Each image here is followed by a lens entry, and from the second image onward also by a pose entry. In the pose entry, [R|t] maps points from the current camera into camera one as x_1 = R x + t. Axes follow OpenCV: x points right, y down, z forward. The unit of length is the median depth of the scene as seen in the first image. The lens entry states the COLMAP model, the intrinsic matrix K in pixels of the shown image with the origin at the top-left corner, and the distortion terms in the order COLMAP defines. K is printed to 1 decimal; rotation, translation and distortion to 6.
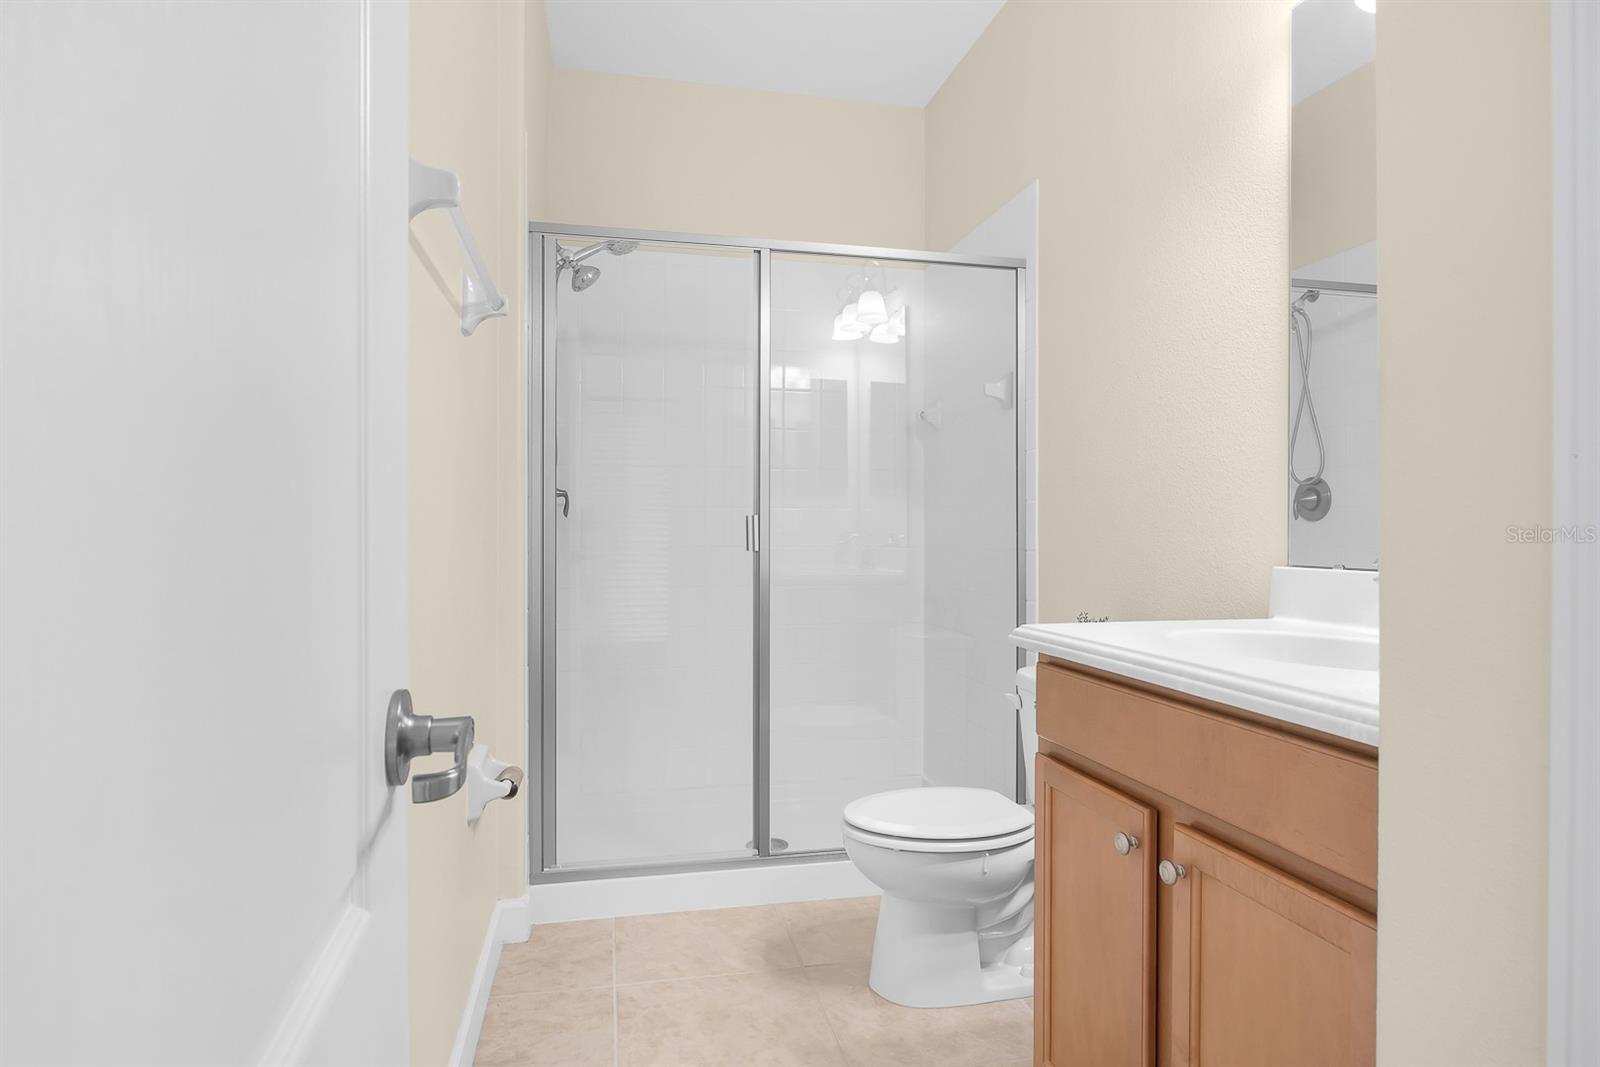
lens RADIAL K [[876.9, 0, 794.9], [0, 876.9, 532.0], [0, 0, 1]] dist [-0.004082, -0.002109]
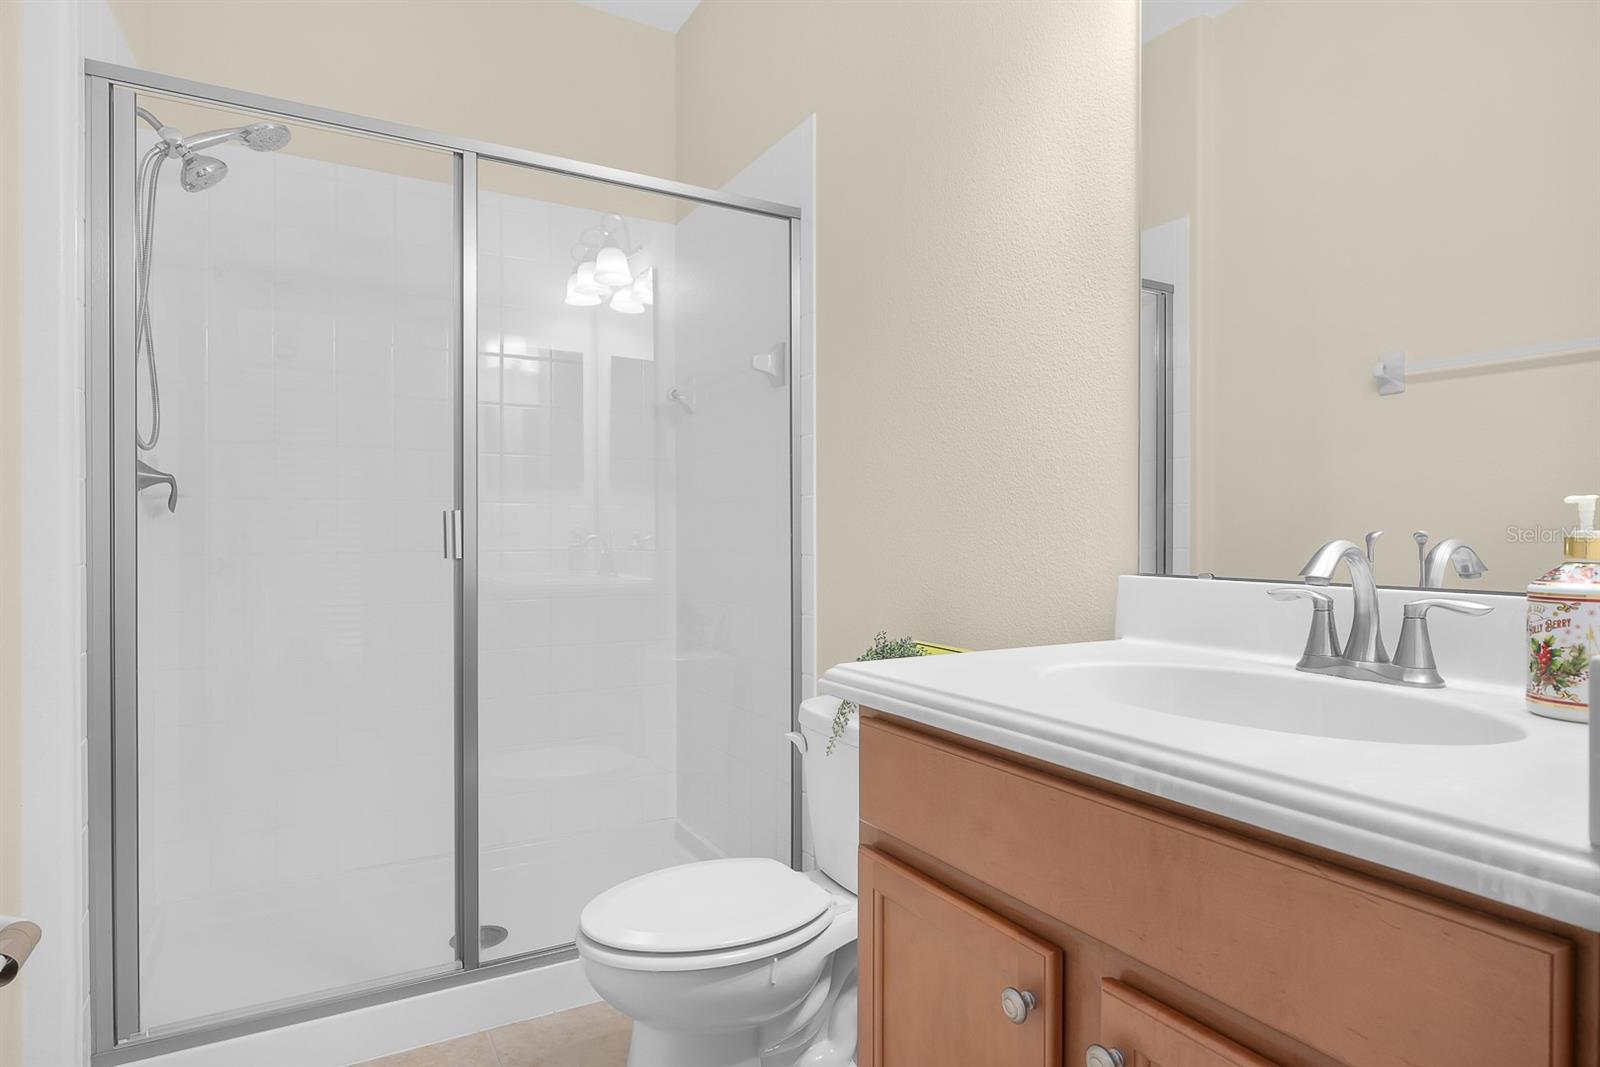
lens RADIAL K [[876.9, 0, 794.9], [0, 876.9, 532.0], [0, 0, 1]] dist [-0.004082, -0.002109]
pose [[0.956221, -0.000834, 0.292644, 0.011129], [0.000752, 1.000000, 0.000392, -0.000775], [-0.292644, -0.000155, 0.956221, 0.194580]]
